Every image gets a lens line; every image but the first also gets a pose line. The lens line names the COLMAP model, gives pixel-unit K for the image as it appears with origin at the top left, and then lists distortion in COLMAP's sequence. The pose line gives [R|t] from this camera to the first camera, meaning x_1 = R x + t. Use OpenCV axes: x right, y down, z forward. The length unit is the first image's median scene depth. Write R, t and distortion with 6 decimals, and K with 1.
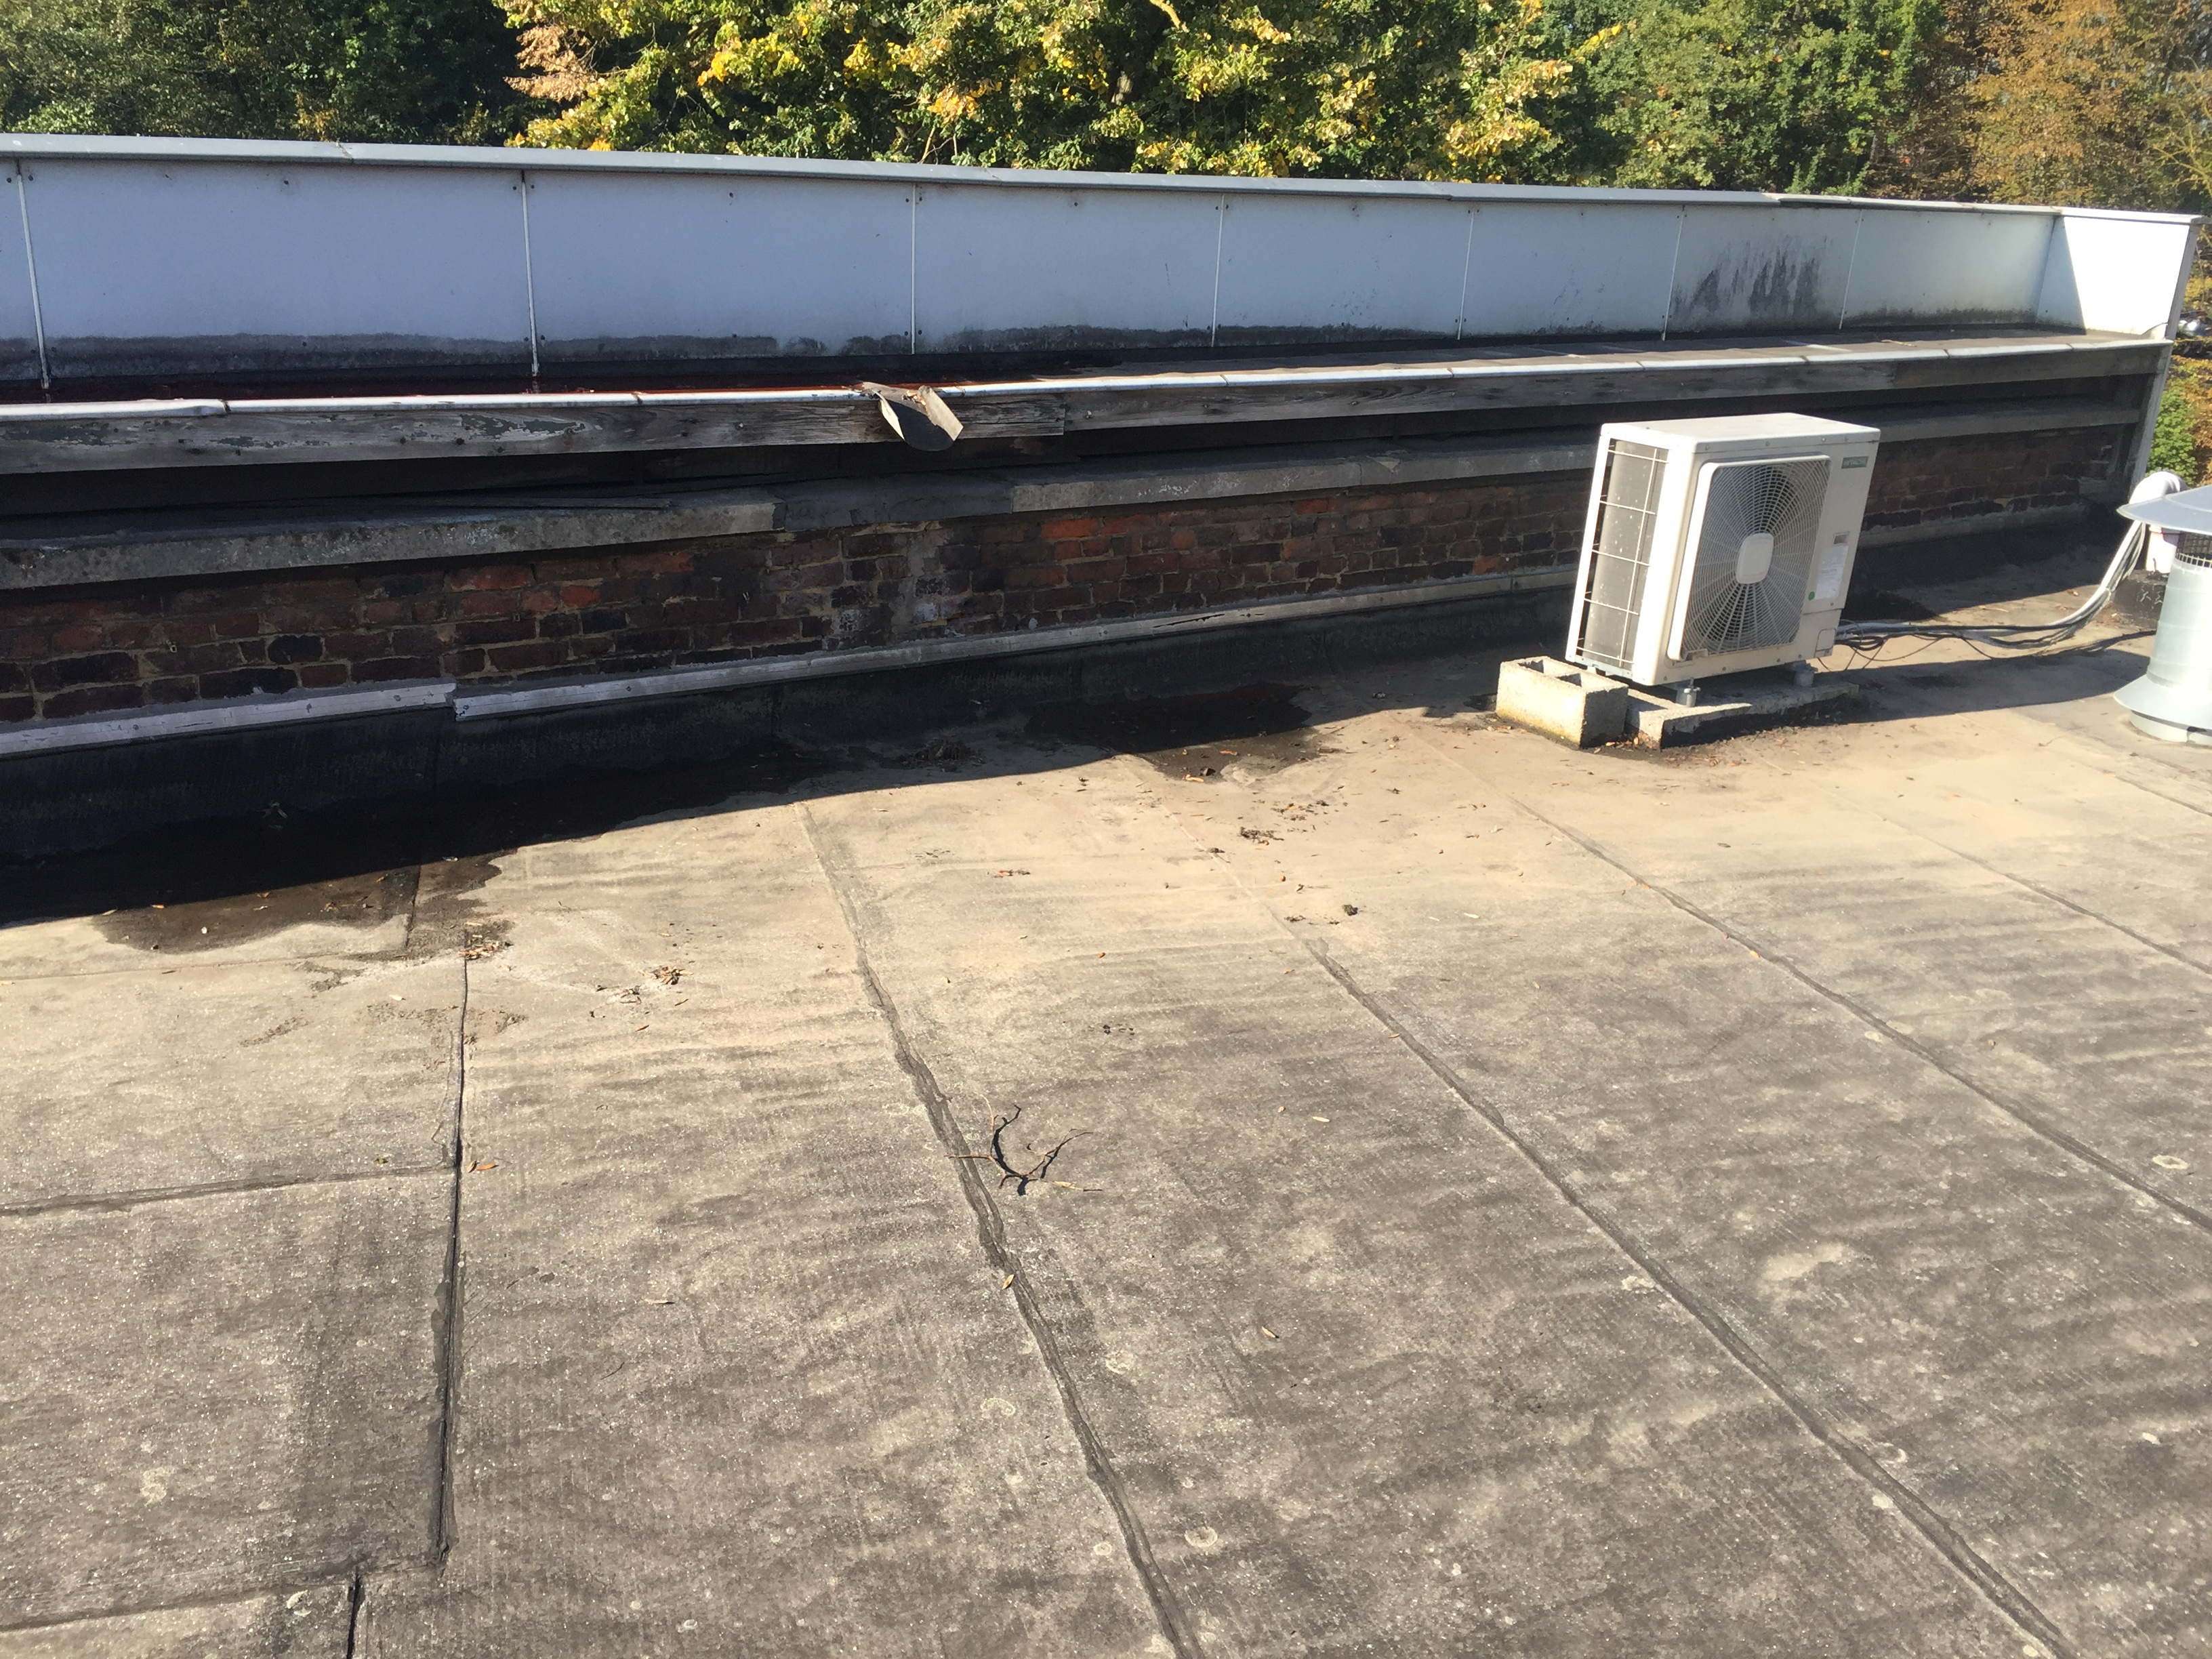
lens RADIAL K [[1888.1, 0, 1115.6], [0, 1888.1, 827.7], [0, 0, 1]] dist [0.093493, -0.133535]
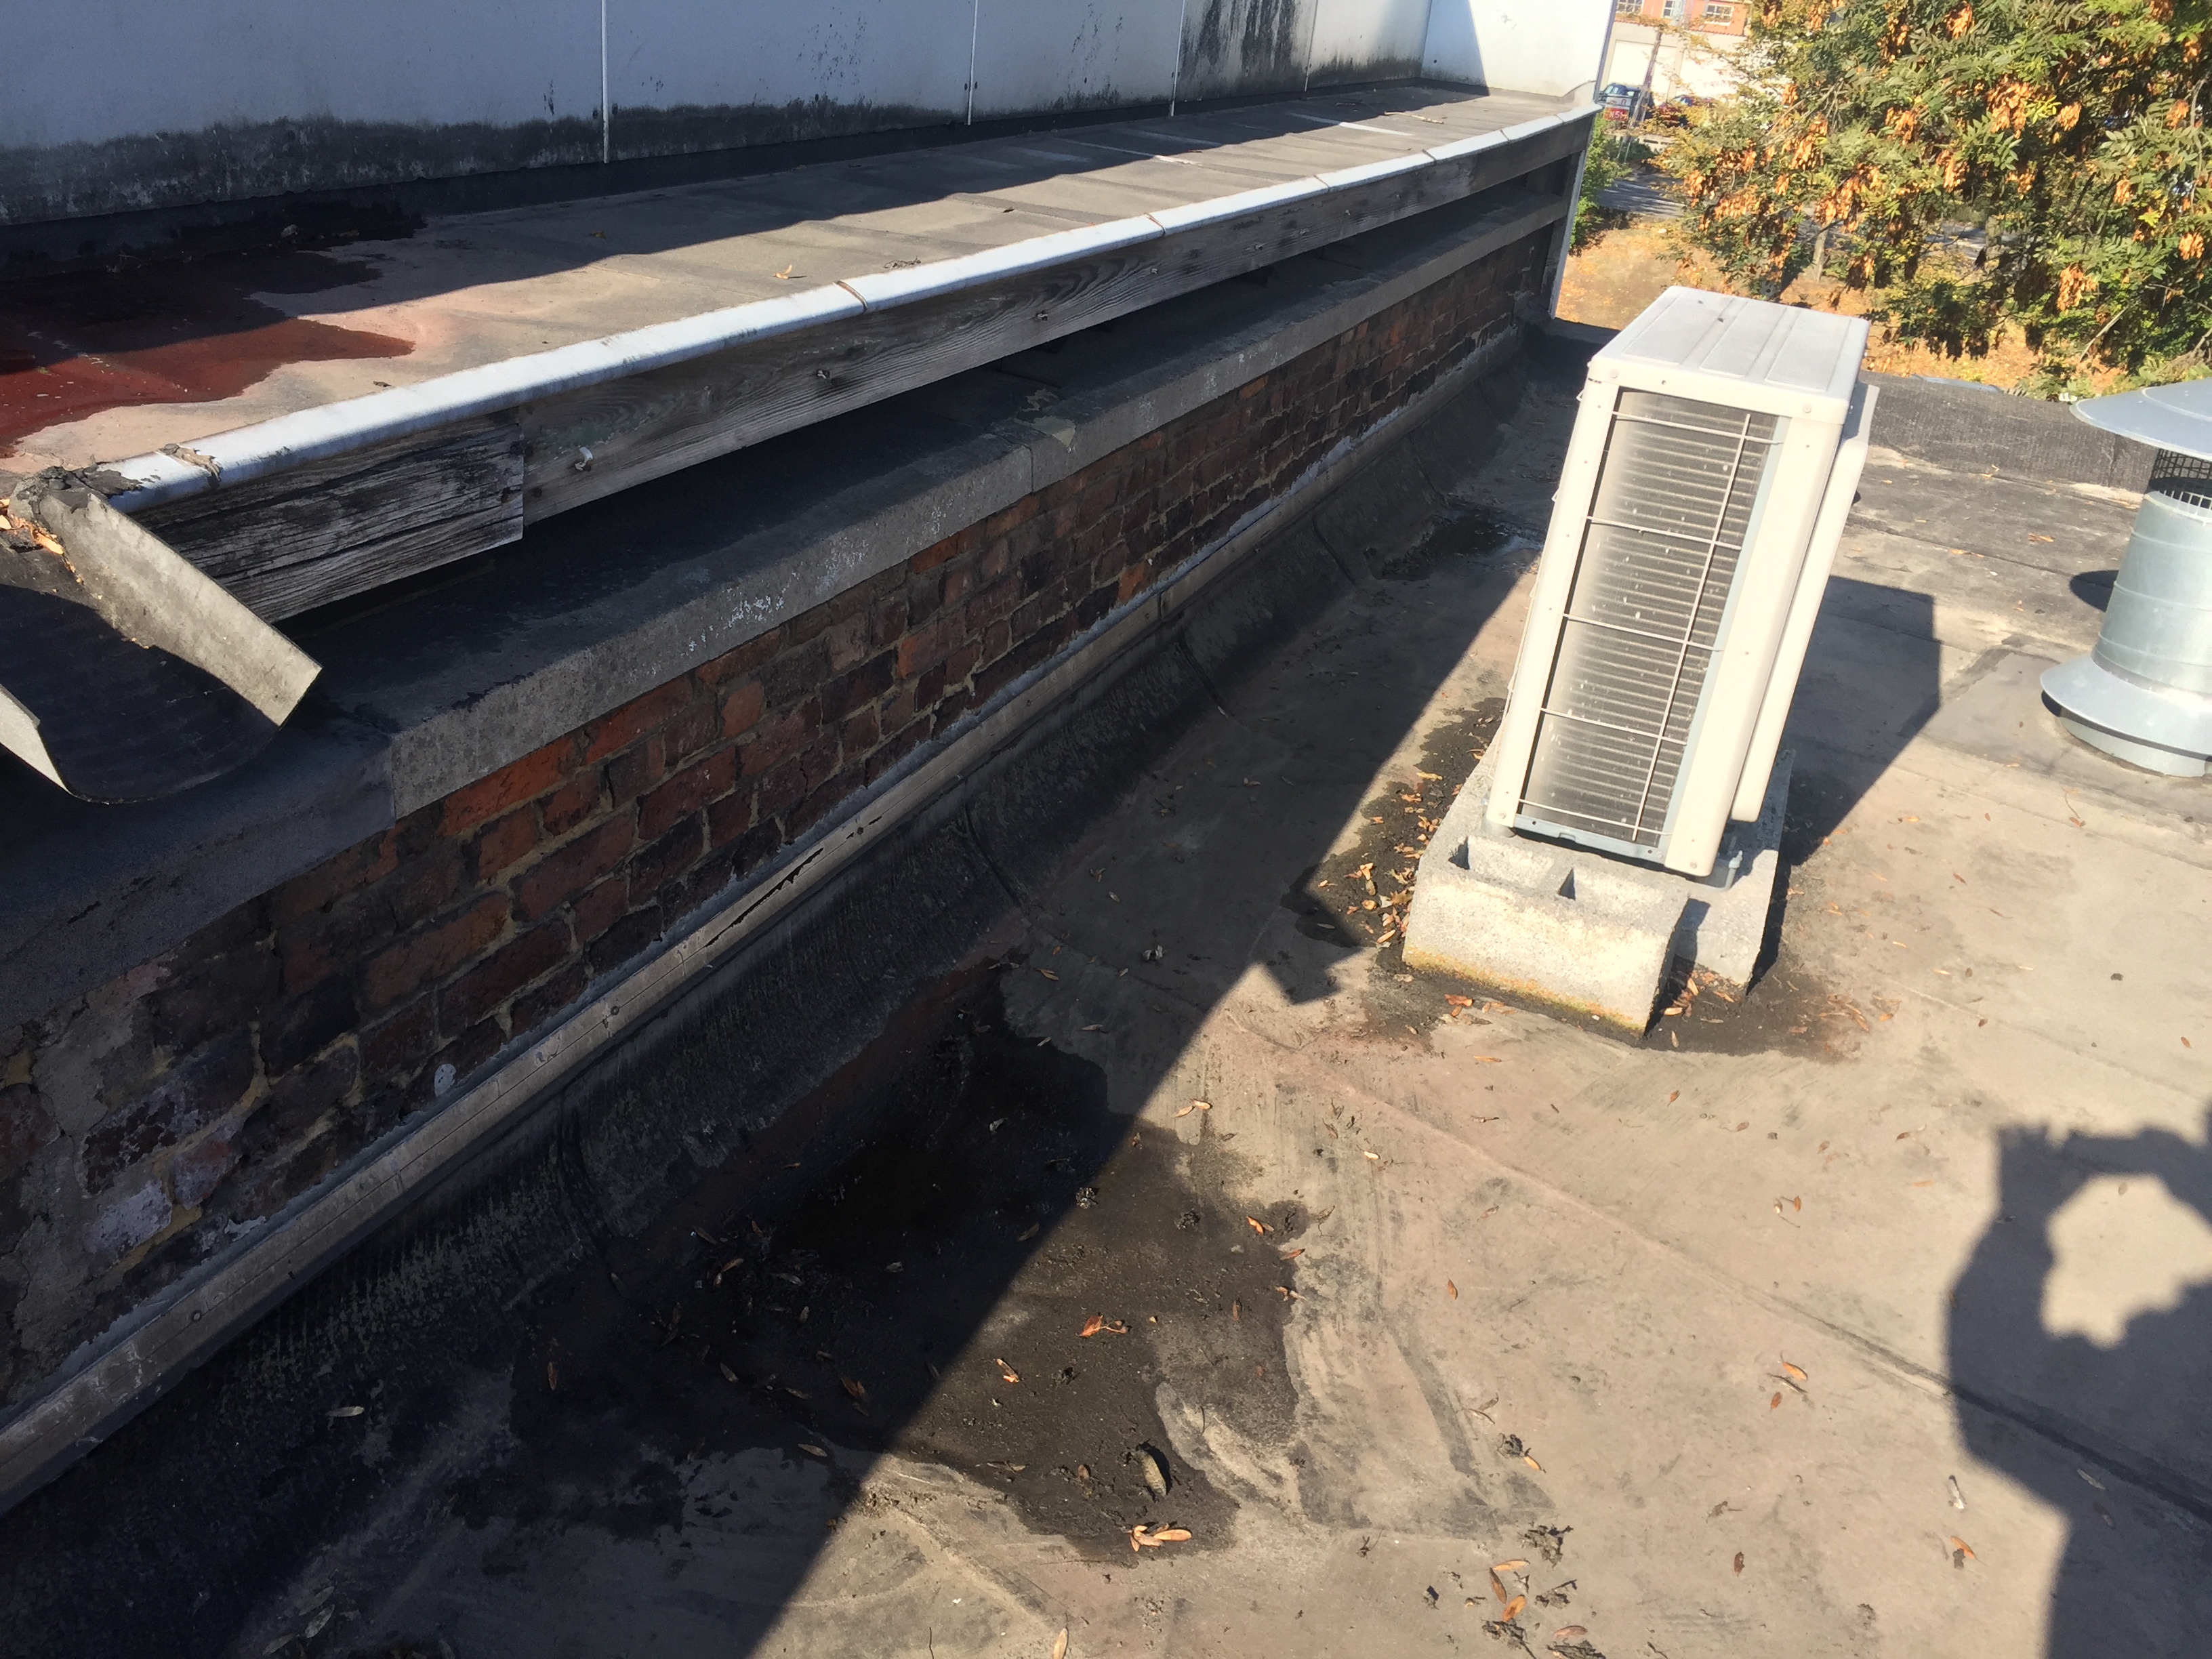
lens RADIAL K [[1888.1, 0, 1106.2], [0, 1888.1, 844.6], [0, 0, 1]] dist [0.093493, -0.133535]
pose [[0.837031, -0.197358, 0.510322, -0.128182], [0.119656, 0.976132, 0.181243, -0.229076], [-0.533911, -0.090643, 0.840668, 0.779955]]
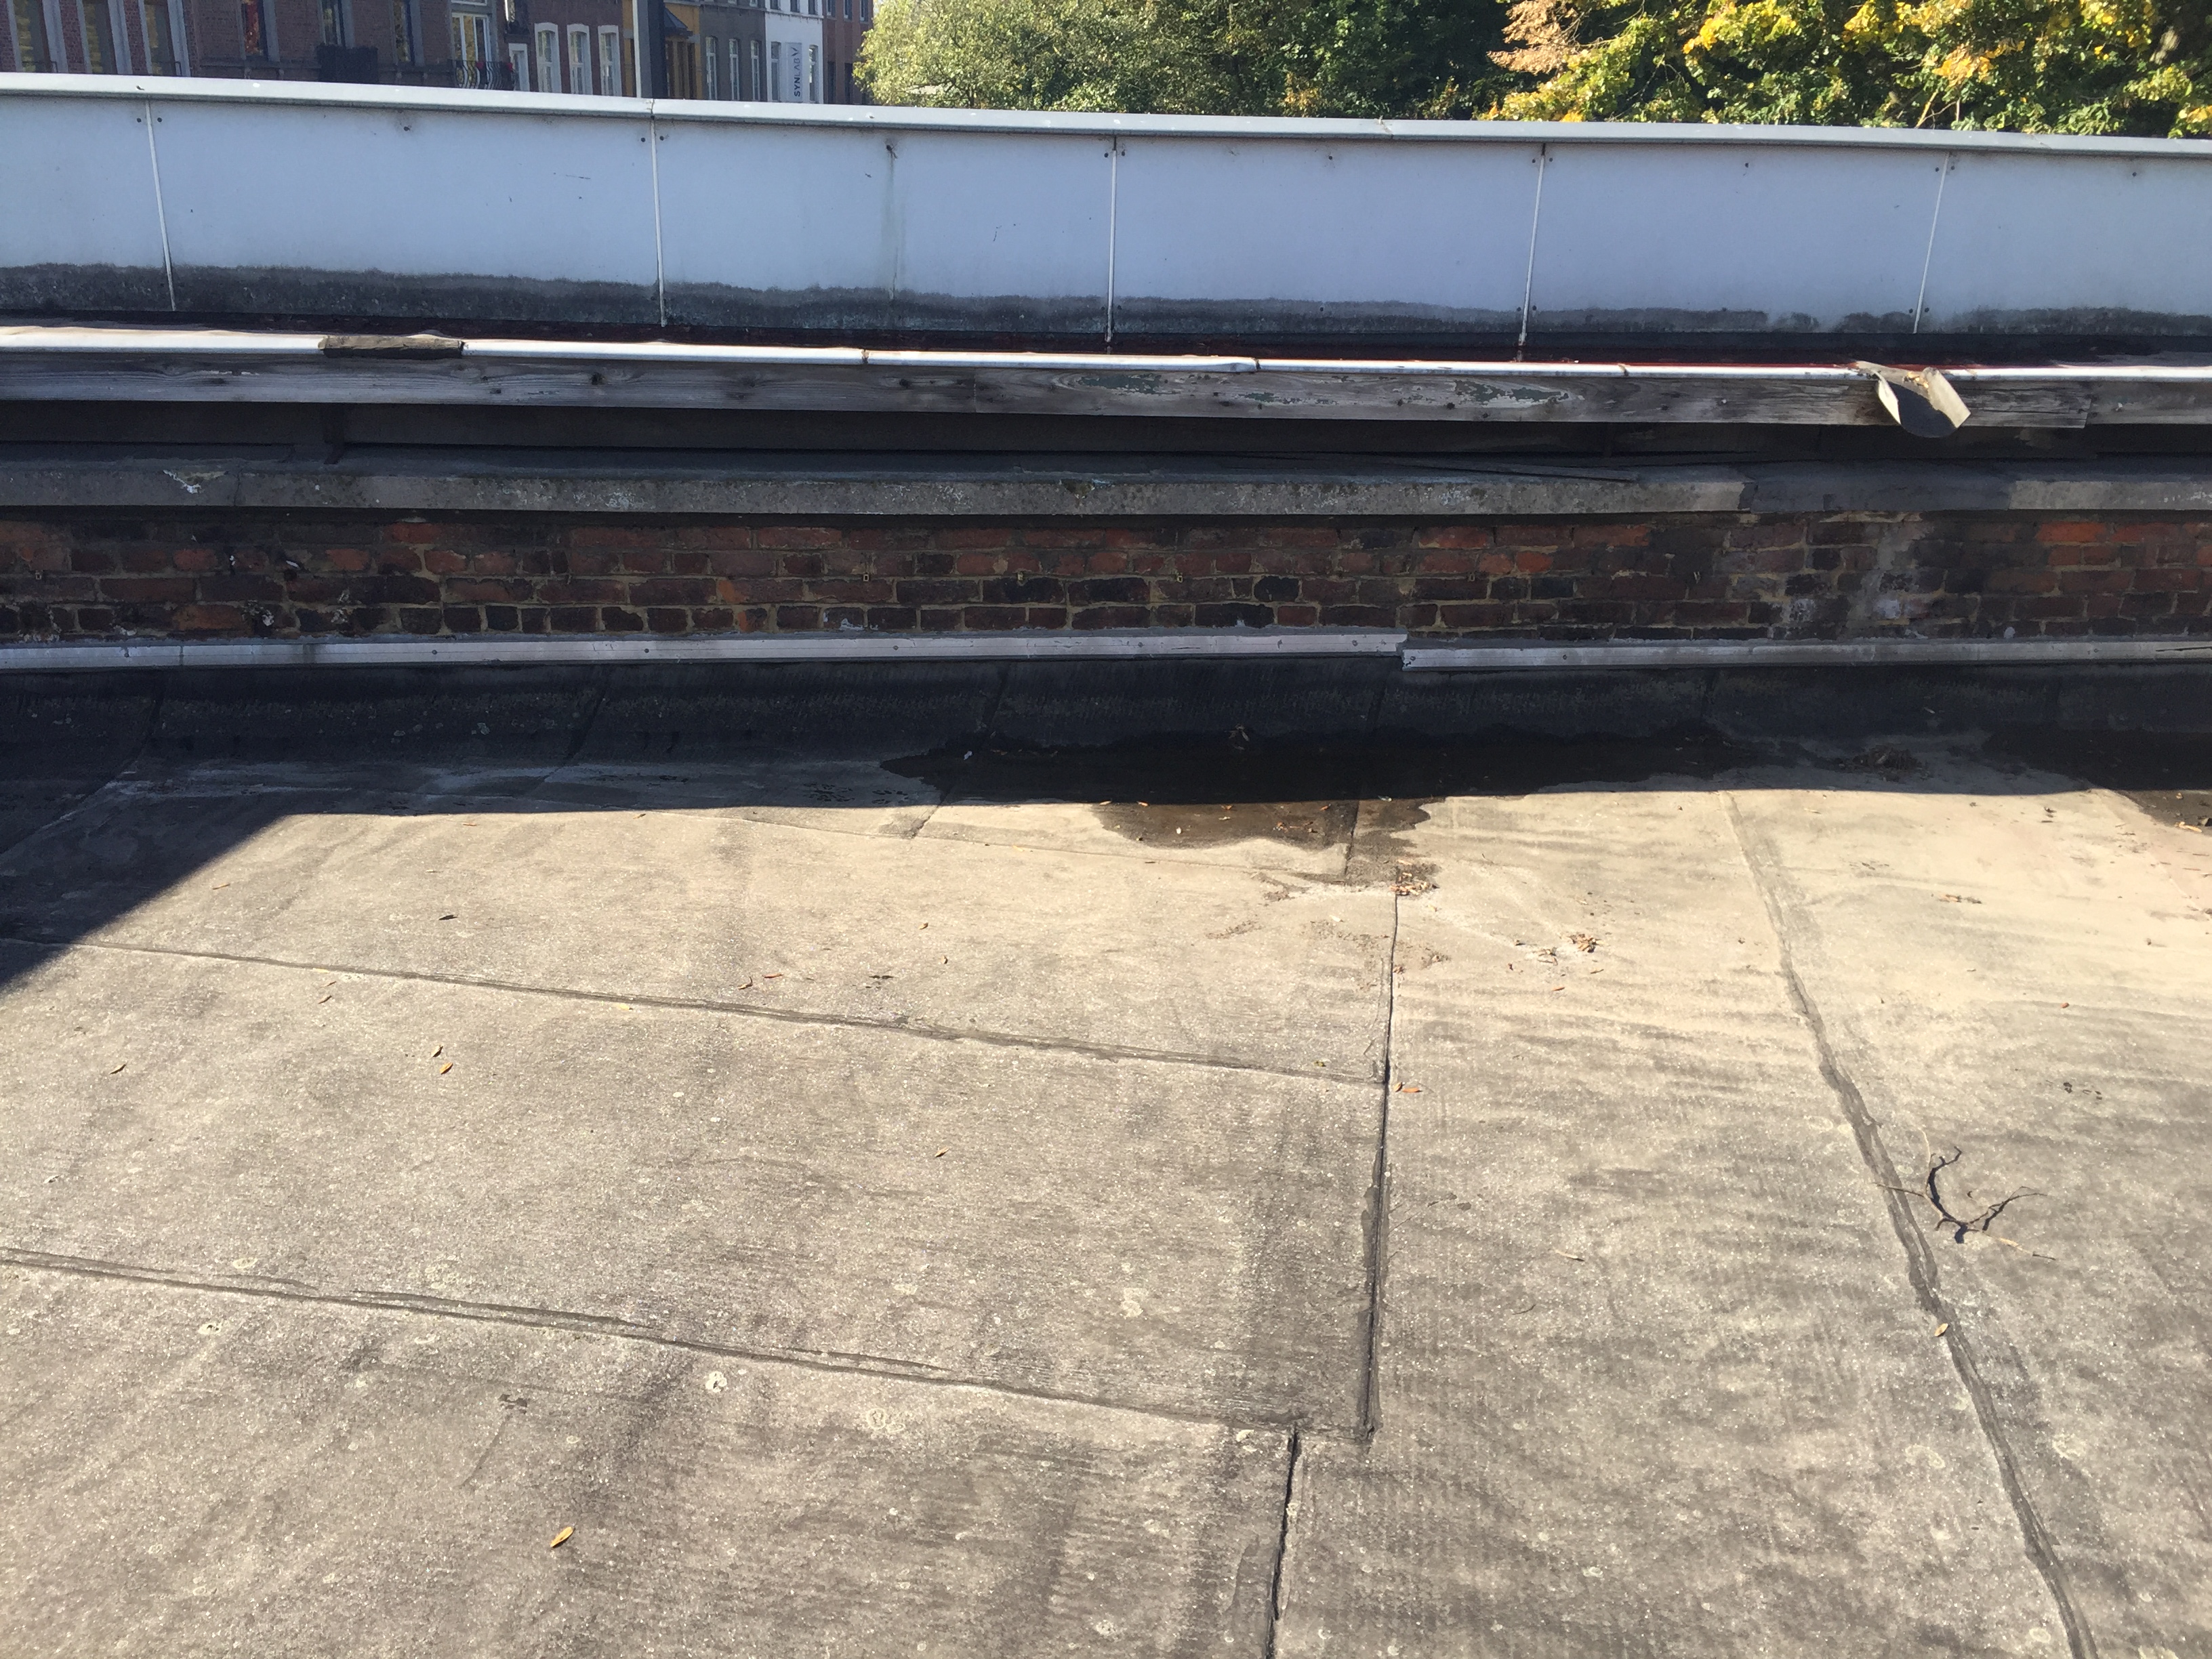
lens RADIAL K [[1888.1, 0, 1117.3], [0, 1888.1, 826.7], [0, 0, 1]] dist [0.093493, -0.133535]
pose [[0.896812, 0.147997, -0.416924, -0.035923], [-0.142615, 0.988790, 0.044227, 0.005820], [0.418796, 0.019797, 0.907865, -0.018324]]
